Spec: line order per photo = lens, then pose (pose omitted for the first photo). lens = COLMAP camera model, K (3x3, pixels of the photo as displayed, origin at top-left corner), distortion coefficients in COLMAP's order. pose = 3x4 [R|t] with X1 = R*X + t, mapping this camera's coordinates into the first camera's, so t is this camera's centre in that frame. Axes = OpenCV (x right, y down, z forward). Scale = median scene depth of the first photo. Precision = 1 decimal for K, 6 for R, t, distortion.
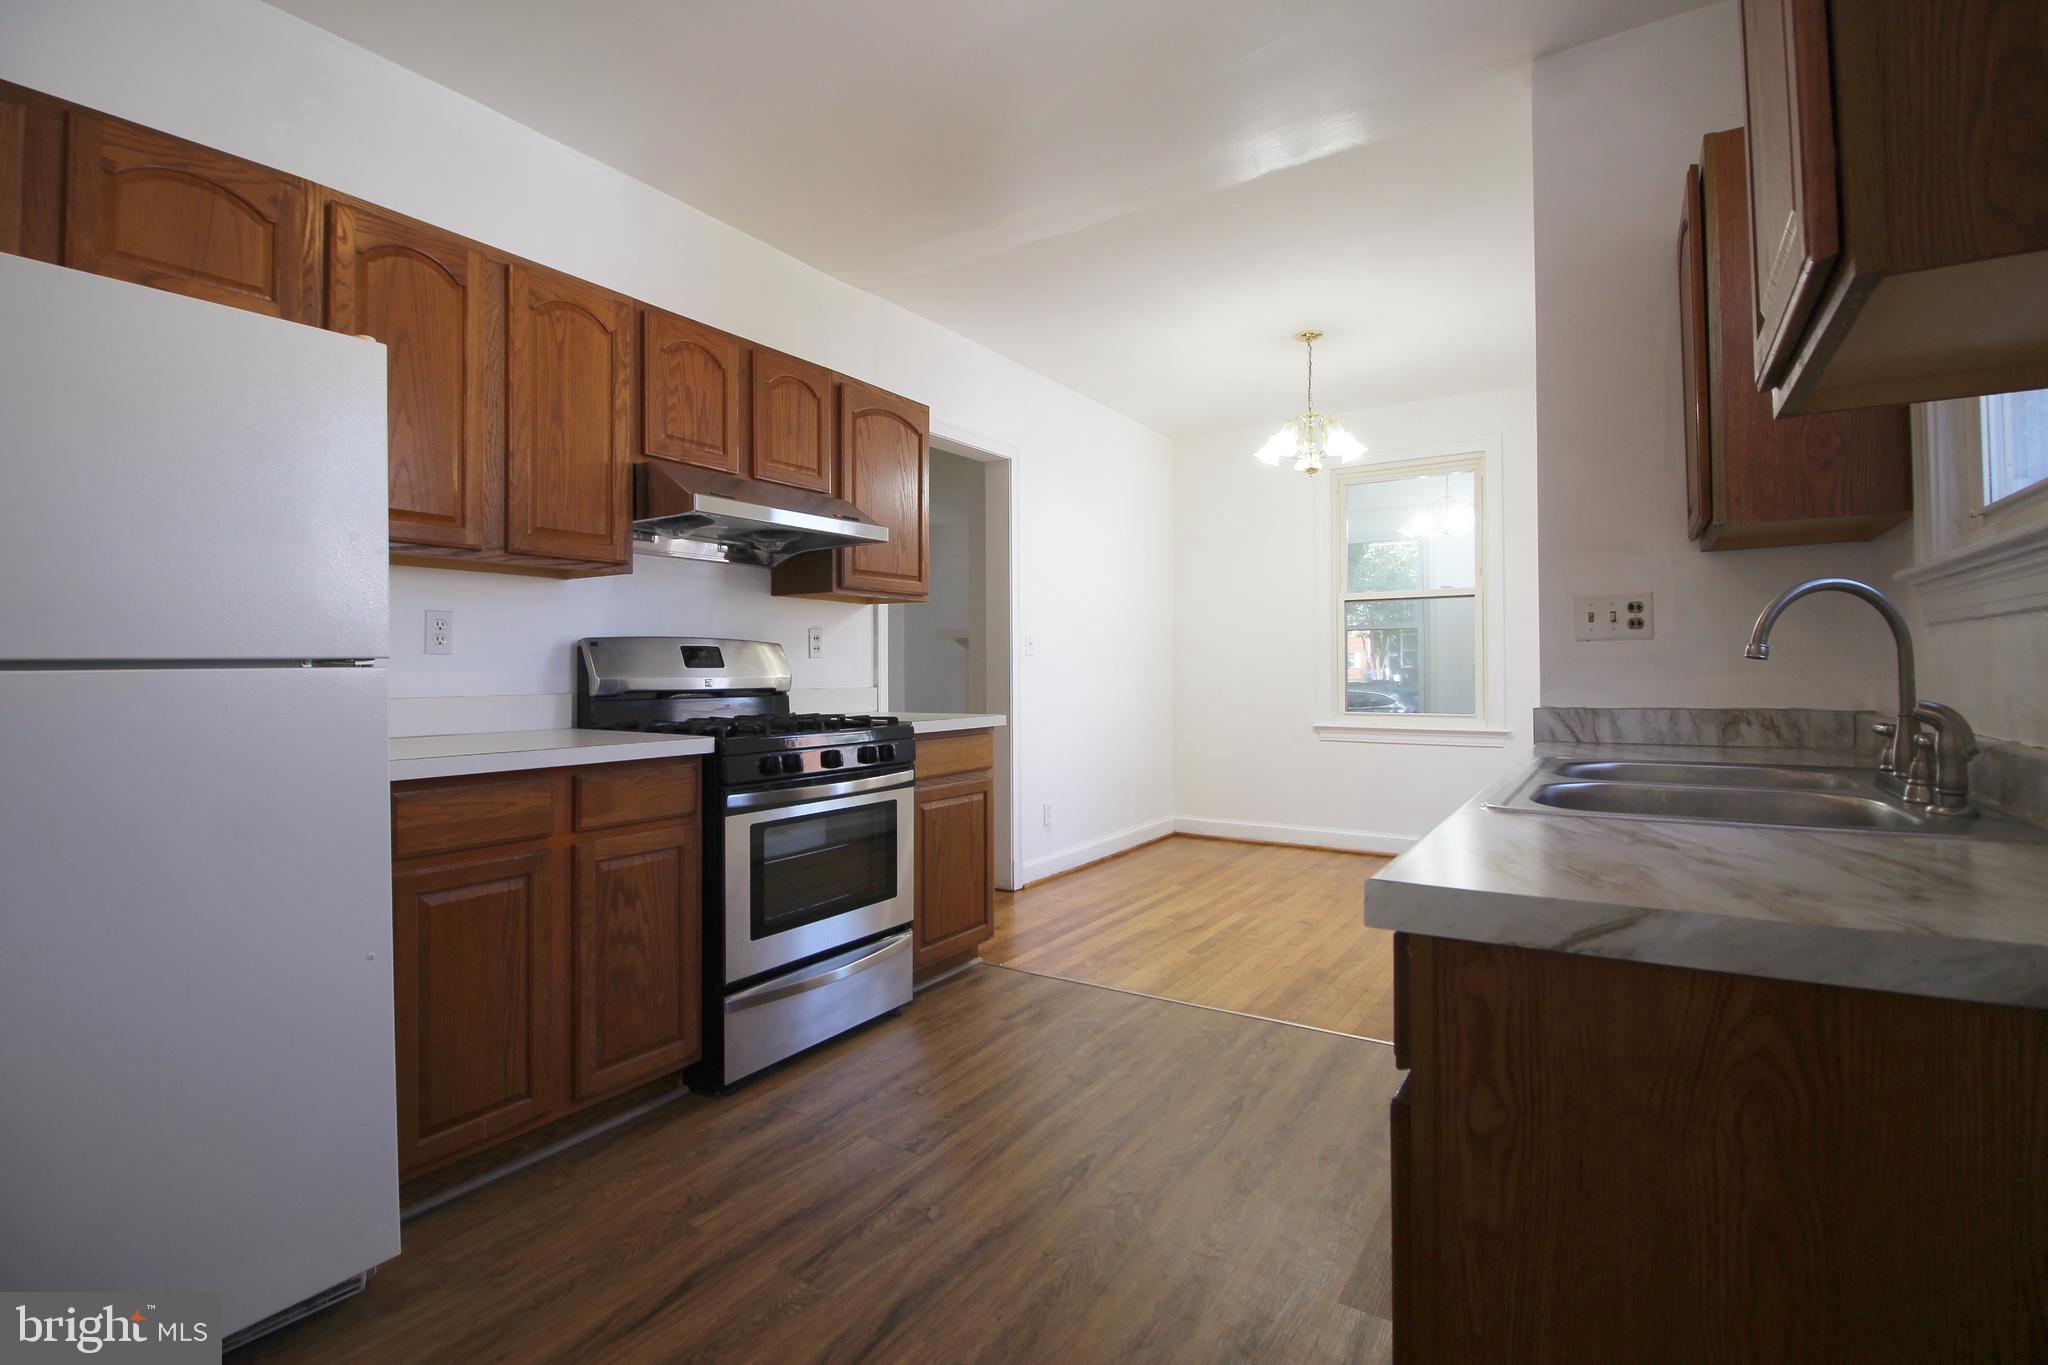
lens RADIAL K [[944.8, 0, 1011.4], [0, 944.8, 671.3], [0, 0, 1]] dist [-0.001135, -0.005355]
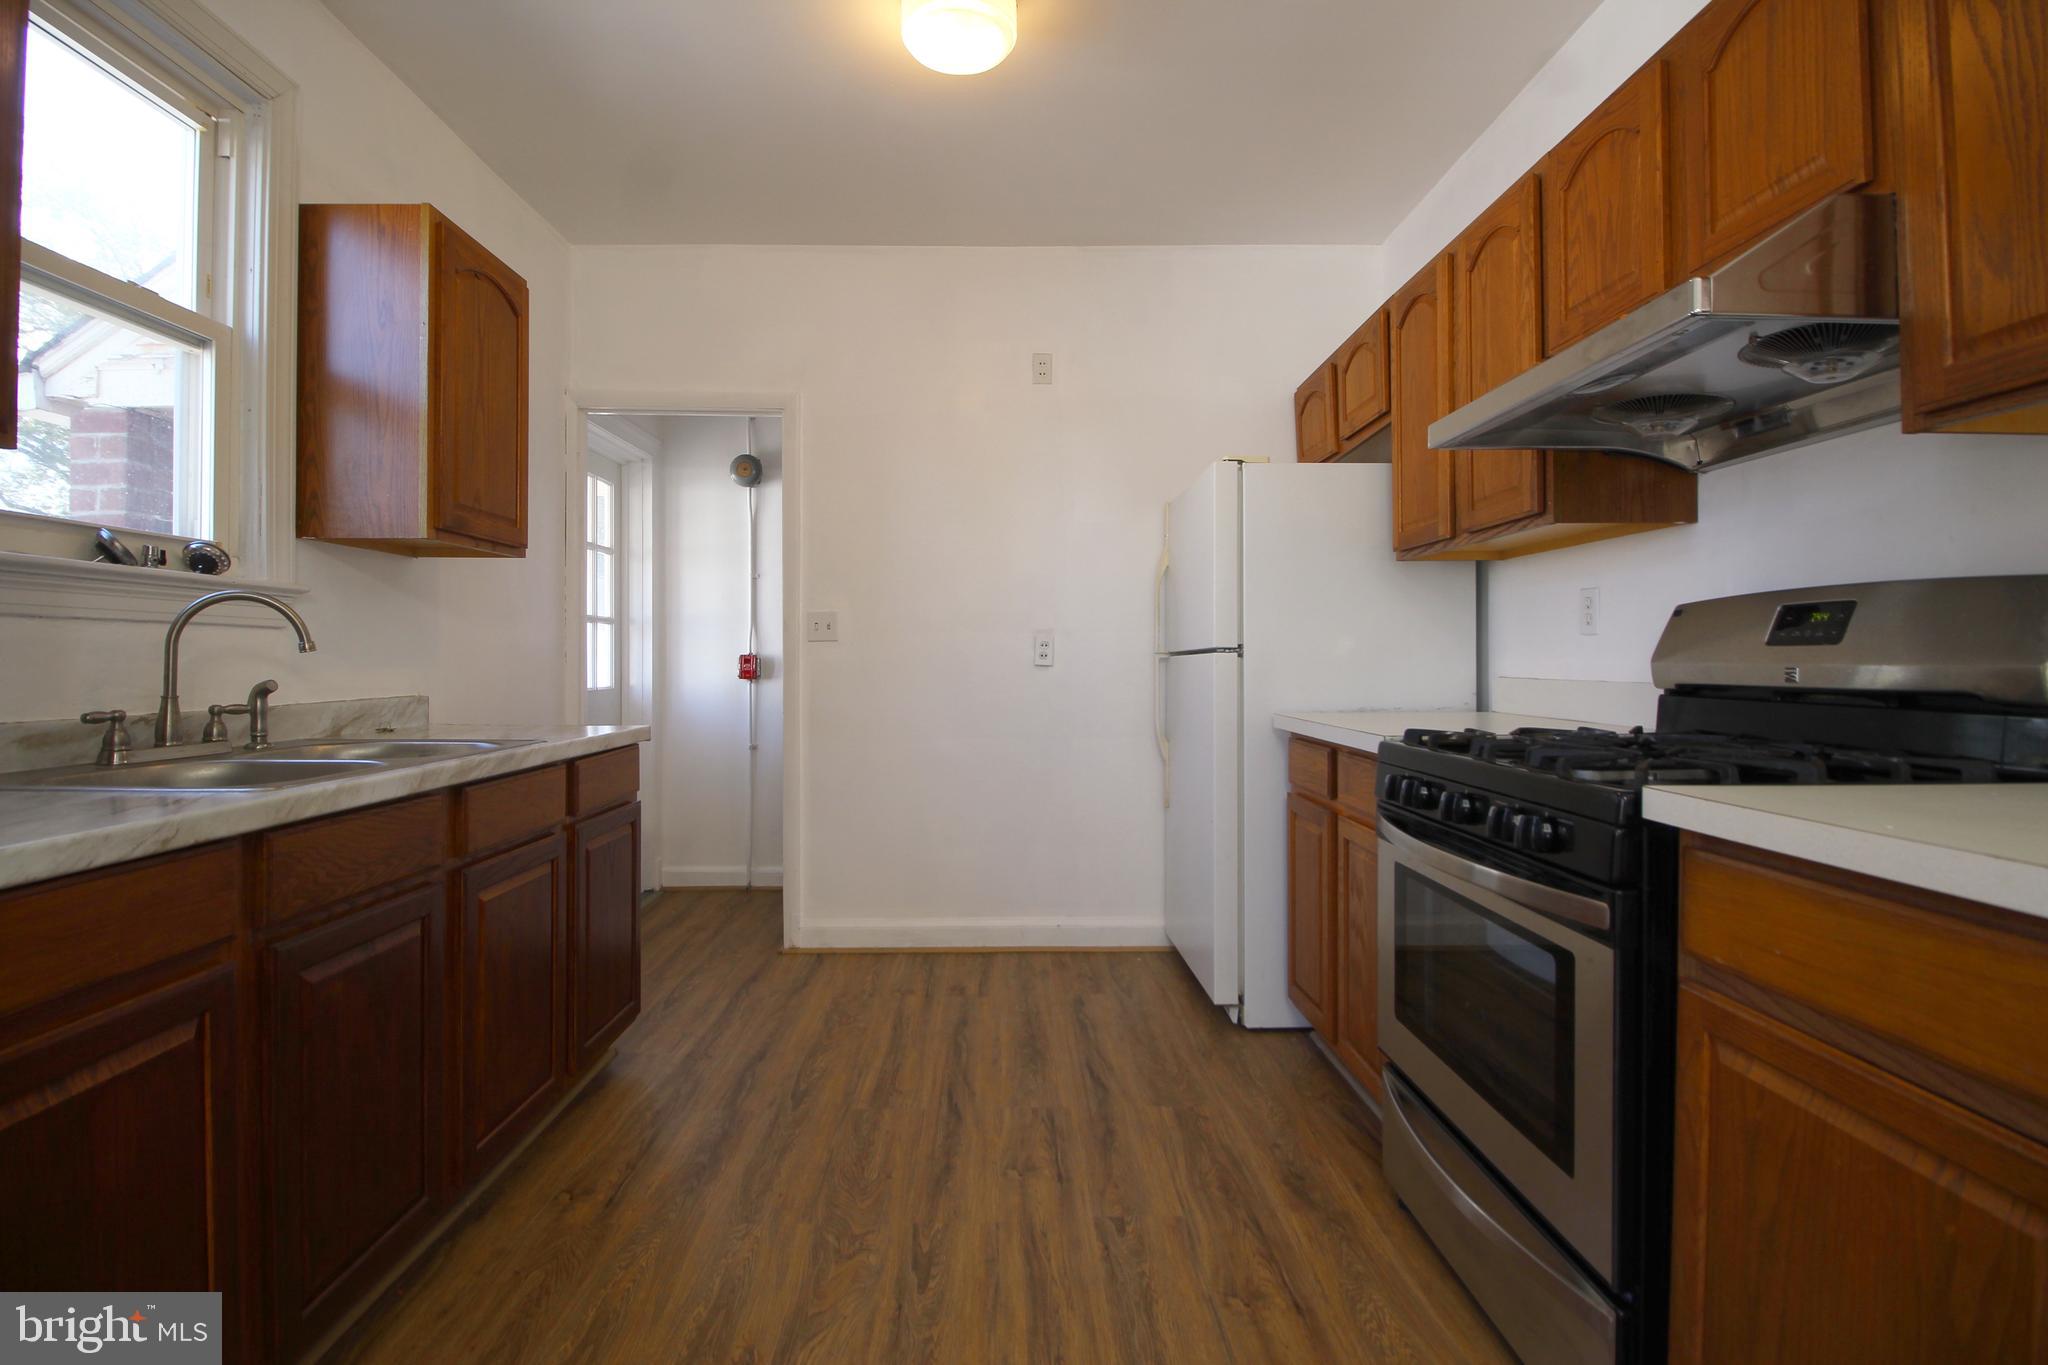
lens RADIAL K [[944.8, 0, 1012.0], [0, 944.8, 683.3], [0, 0, 1]] dist [-0.001135, -0.005355]
pose [[-0.826502, 0.020797, -0.562550, 0.474540], [0.008656, 0.999669, 0.024240, 0.002434], [0.562867, 0.015165, -0.826408, 1.770662]]
